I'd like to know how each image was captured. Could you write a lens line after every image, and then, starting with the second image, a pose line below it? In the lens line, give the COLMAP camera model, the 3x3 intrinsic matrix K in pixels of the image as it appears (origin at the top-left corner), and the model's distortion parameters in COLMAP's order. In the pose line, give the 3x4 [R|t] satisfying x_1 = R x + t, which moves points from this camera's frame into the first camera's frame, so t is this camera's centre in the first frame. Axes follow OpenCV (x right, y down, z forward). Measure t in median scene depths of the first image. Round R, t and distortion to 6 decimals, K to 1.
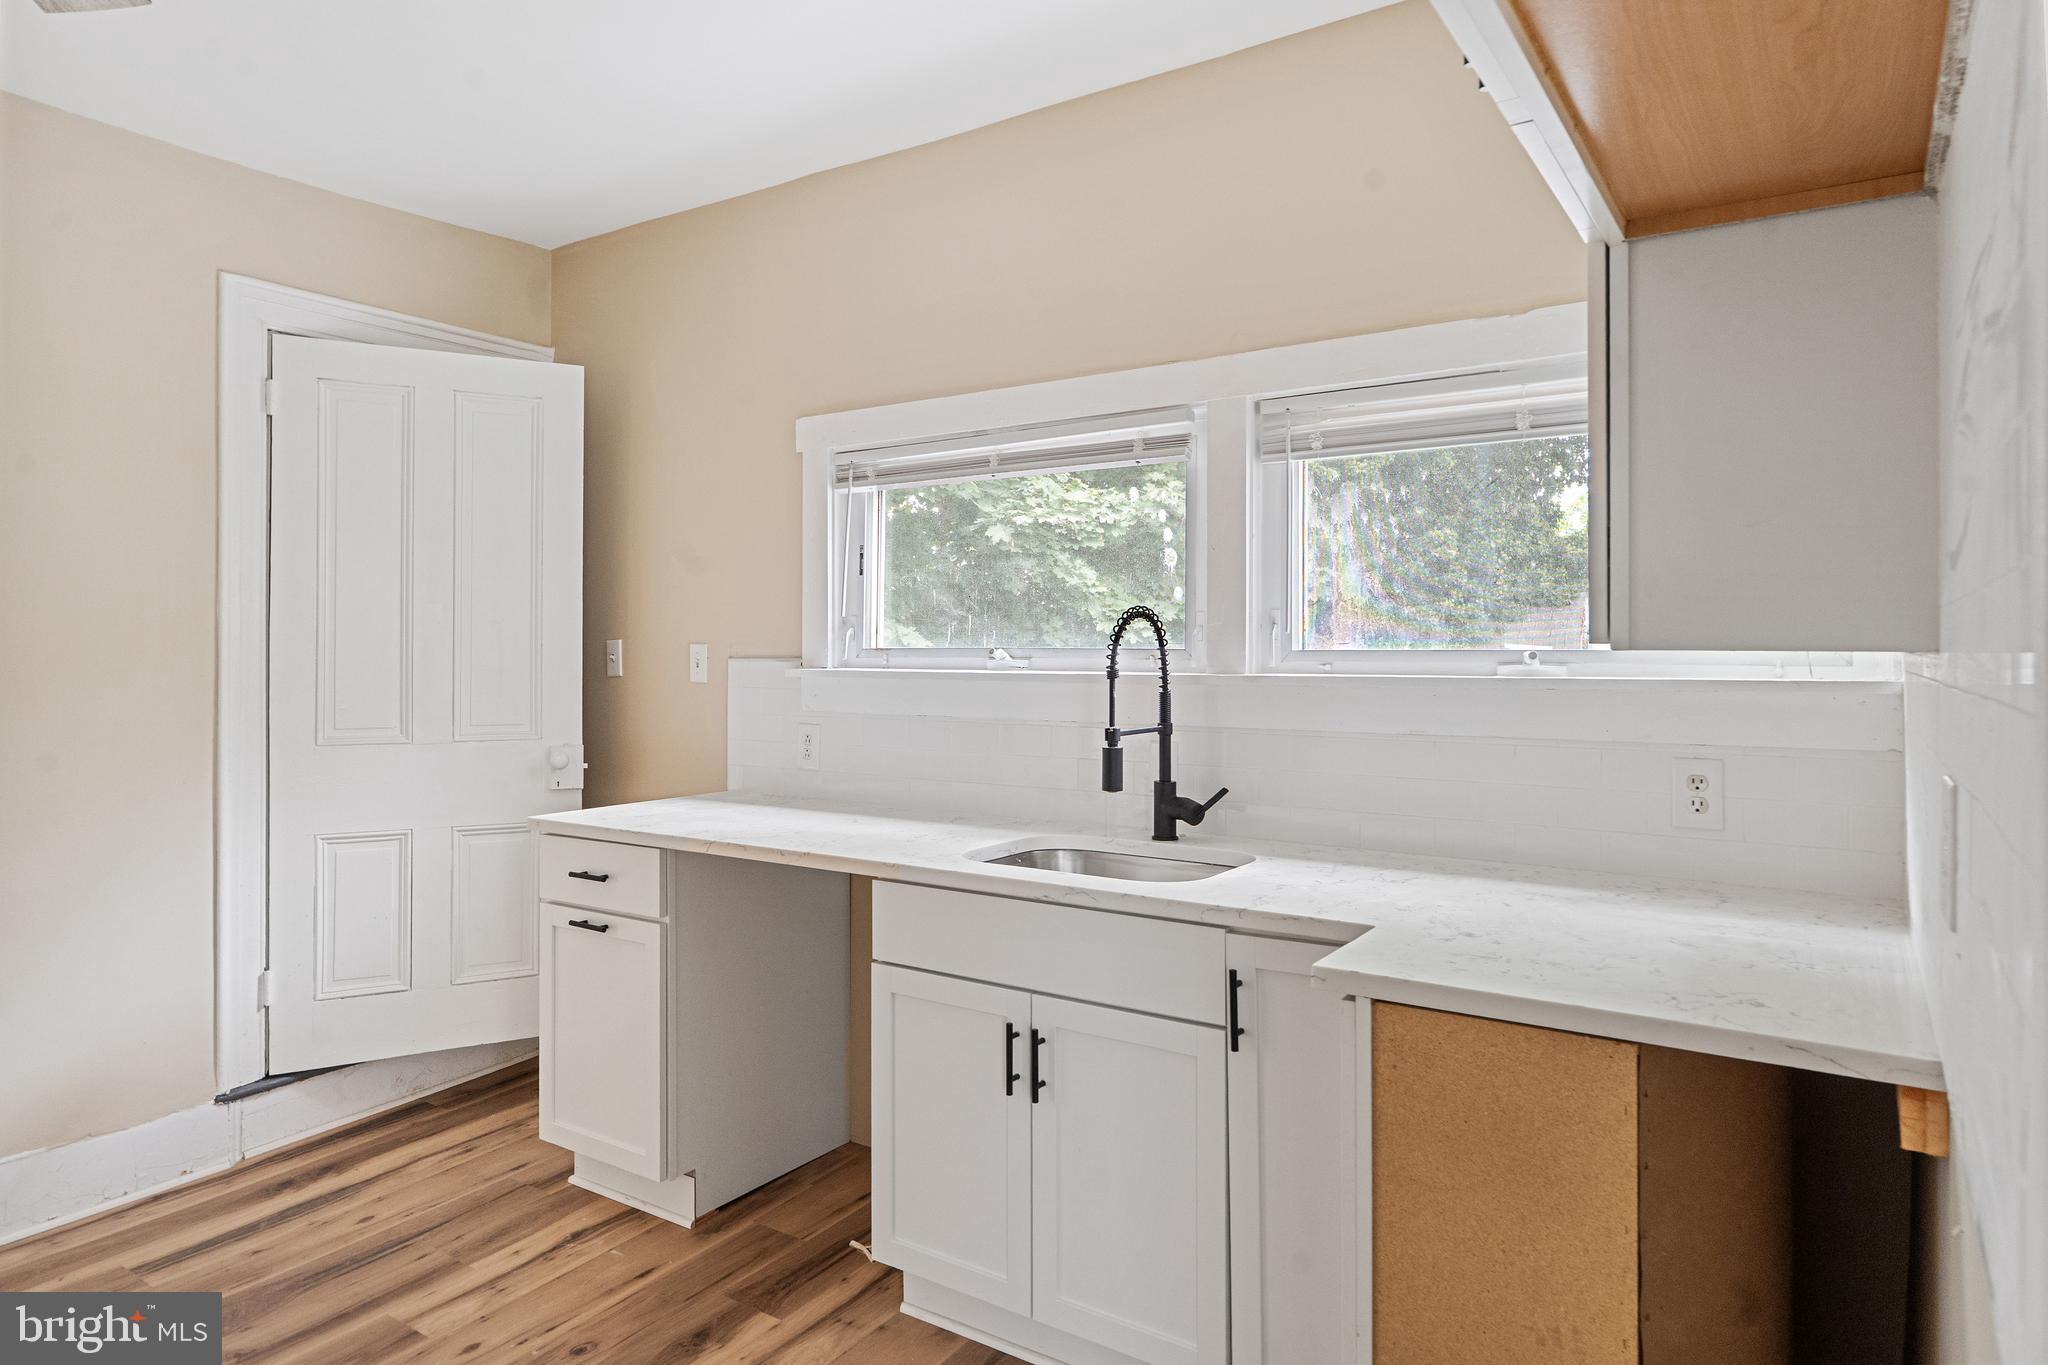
lens RADIAL K [[1202.0, 0, 1006.2], [0, 1202.0, 648.7], [0, 0, 1]] dist [-0.002182, 0.000167]
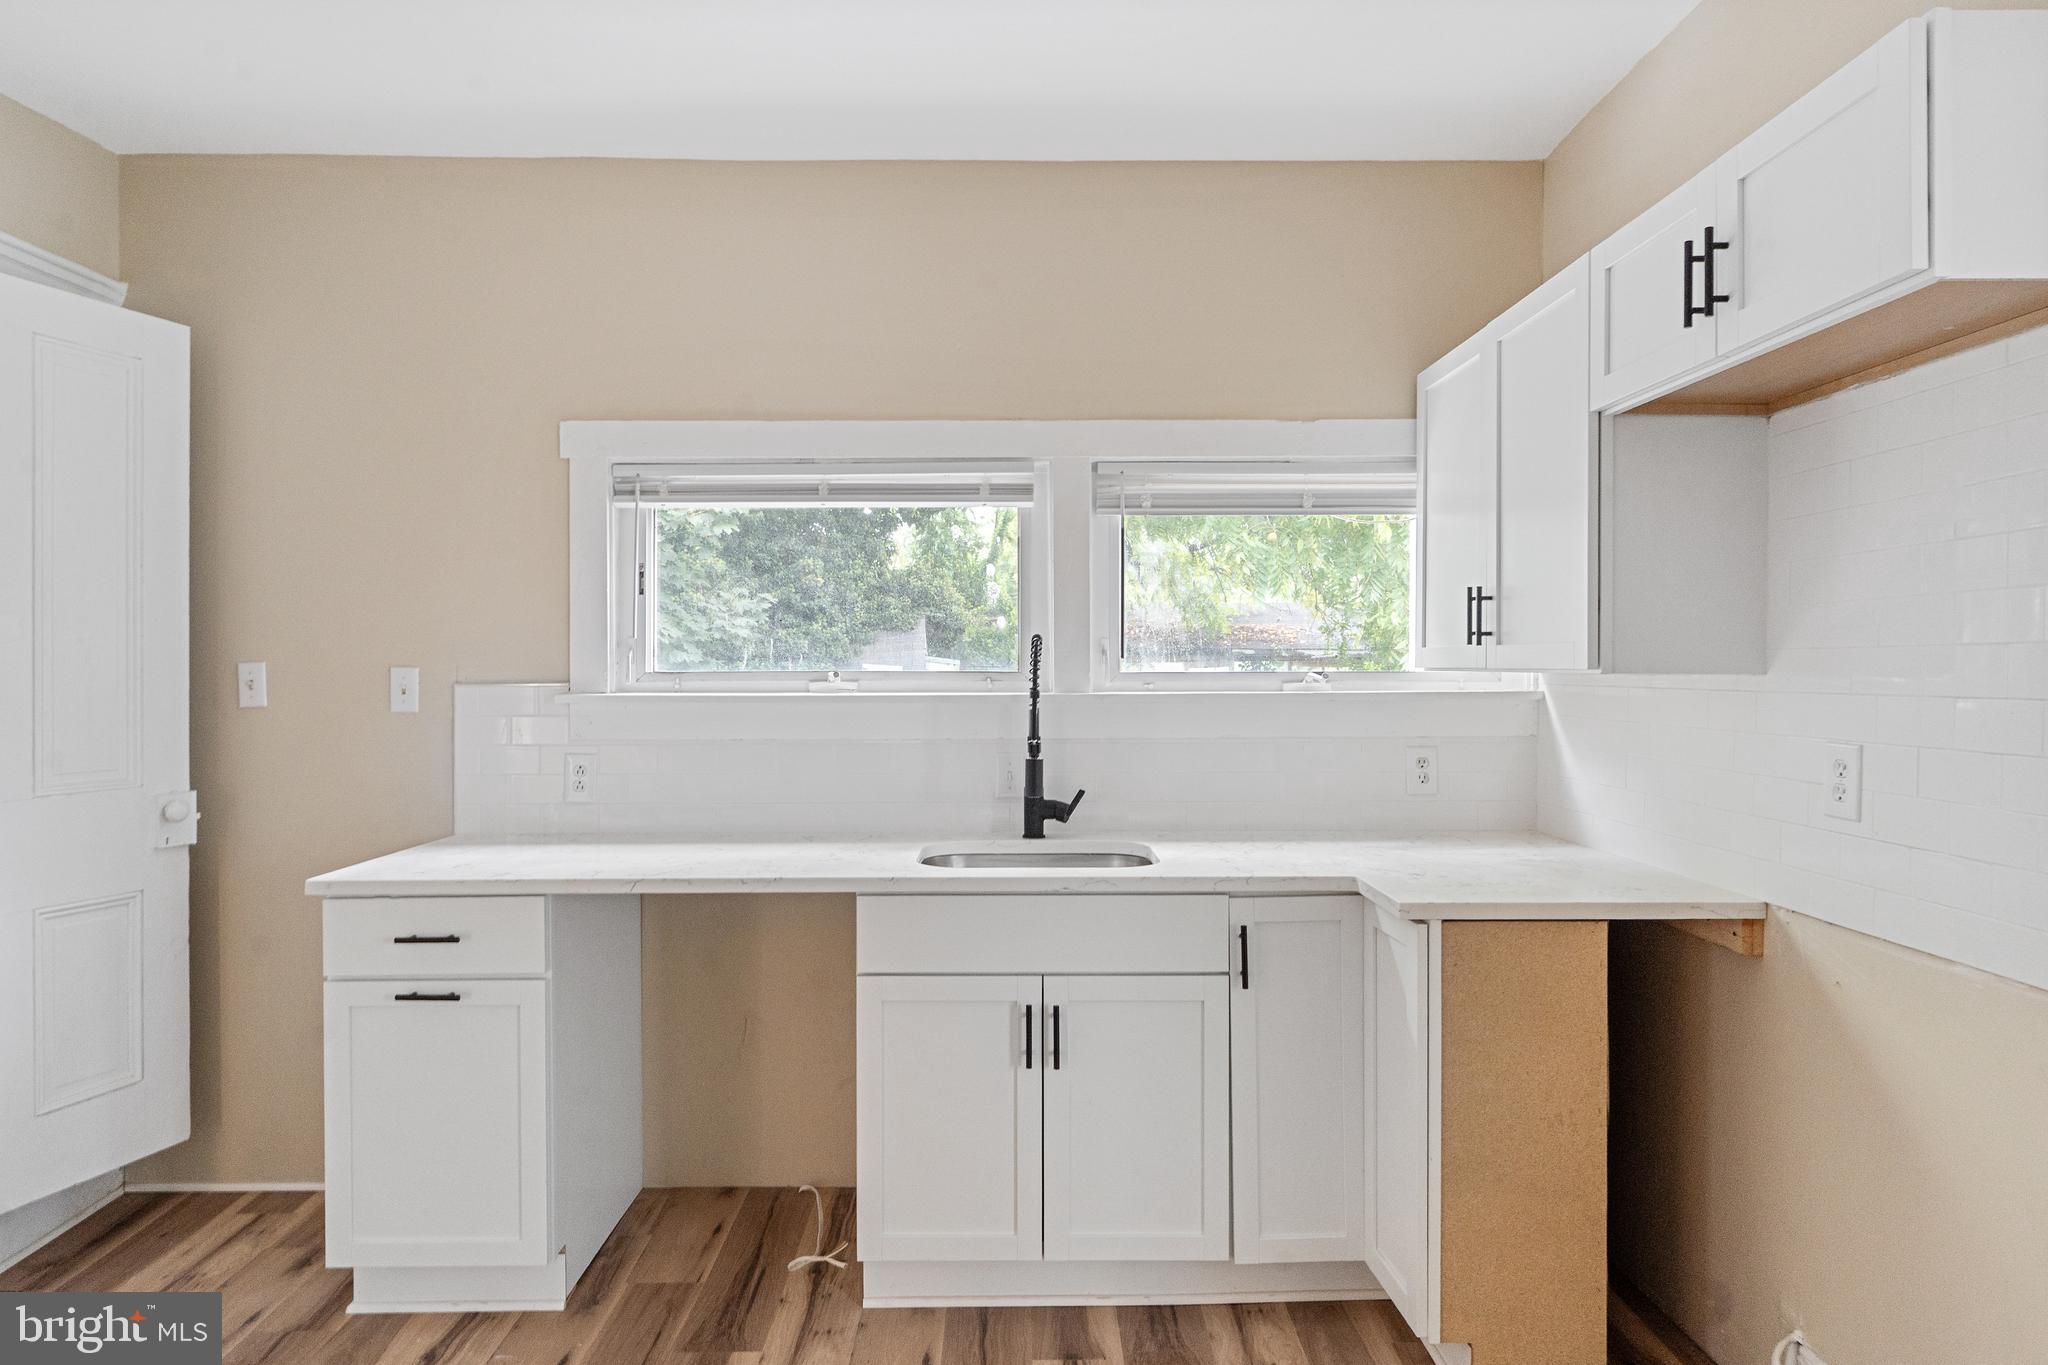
lens RADIAL K [[1202.0, 0, 988.5], [0, 1202.0, 683.7], [0, 0, 1]] dist [-0.002182, 0.000167]
pose [[0.828045, -0.009376, 0.560583, -0.525534], [0.002228, 0.999907, 0.013434, -0.003916], [-0.560657, -0.009875, 0.827989, 0.073029]]
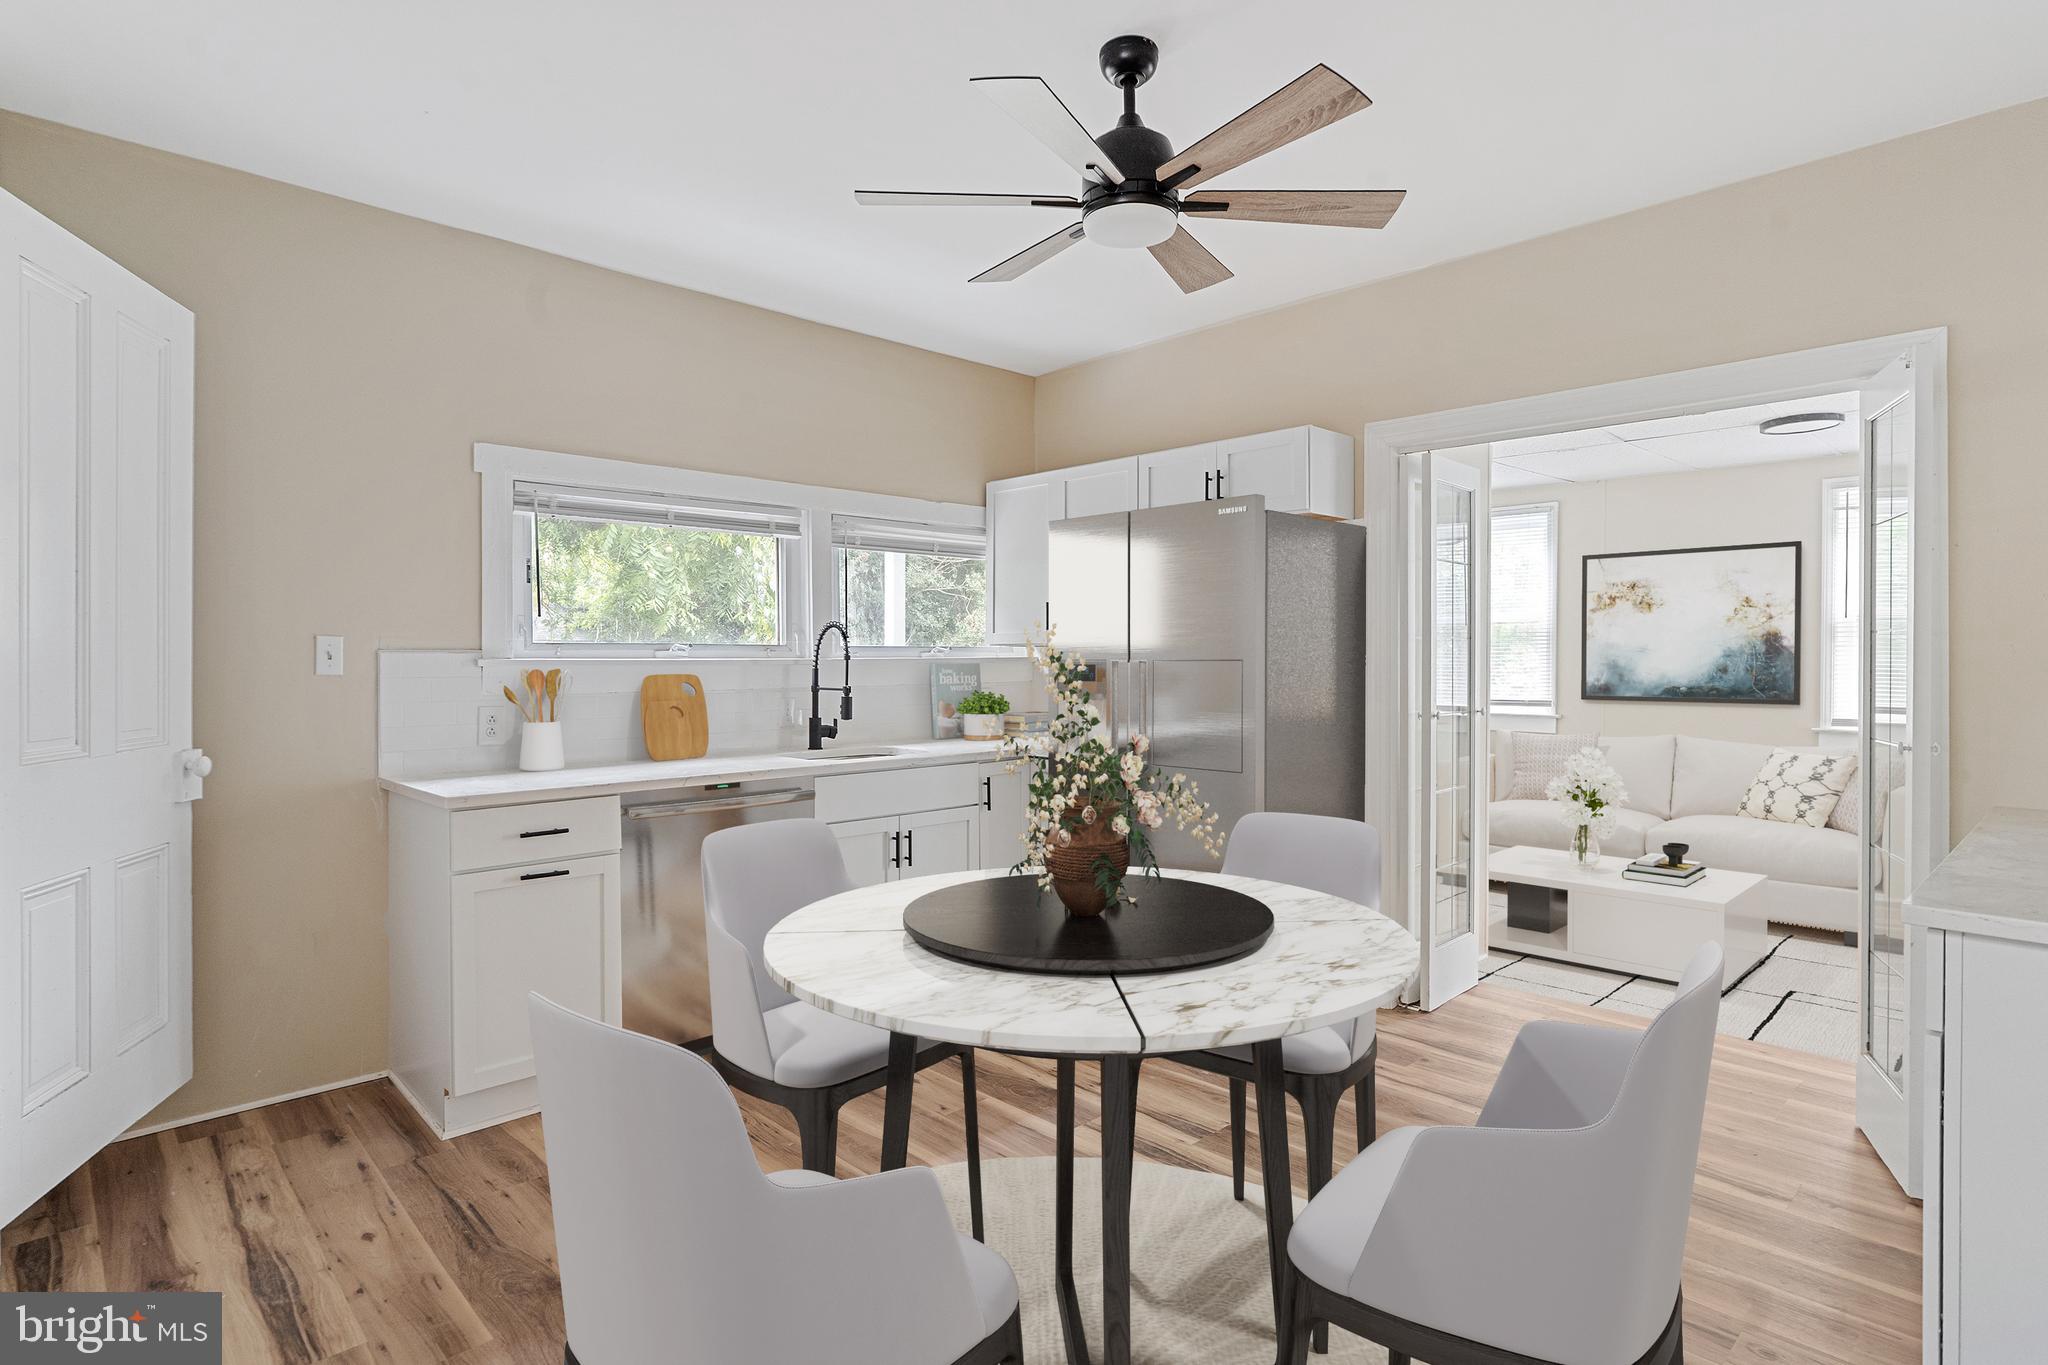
lens RADIAL K [[1073.7, 0, 1008.5], [0, 1073.7, 679.2], [0, 0, 1]] dist [-0.003051, 0.002022]
pose [[0.217359, -0.020669, 0.975873, -1.341311], [0.002105, 0.999783, 0.020706, 0.018992], [-0.976090, -0.002446, 0.217355, 0.347631]]
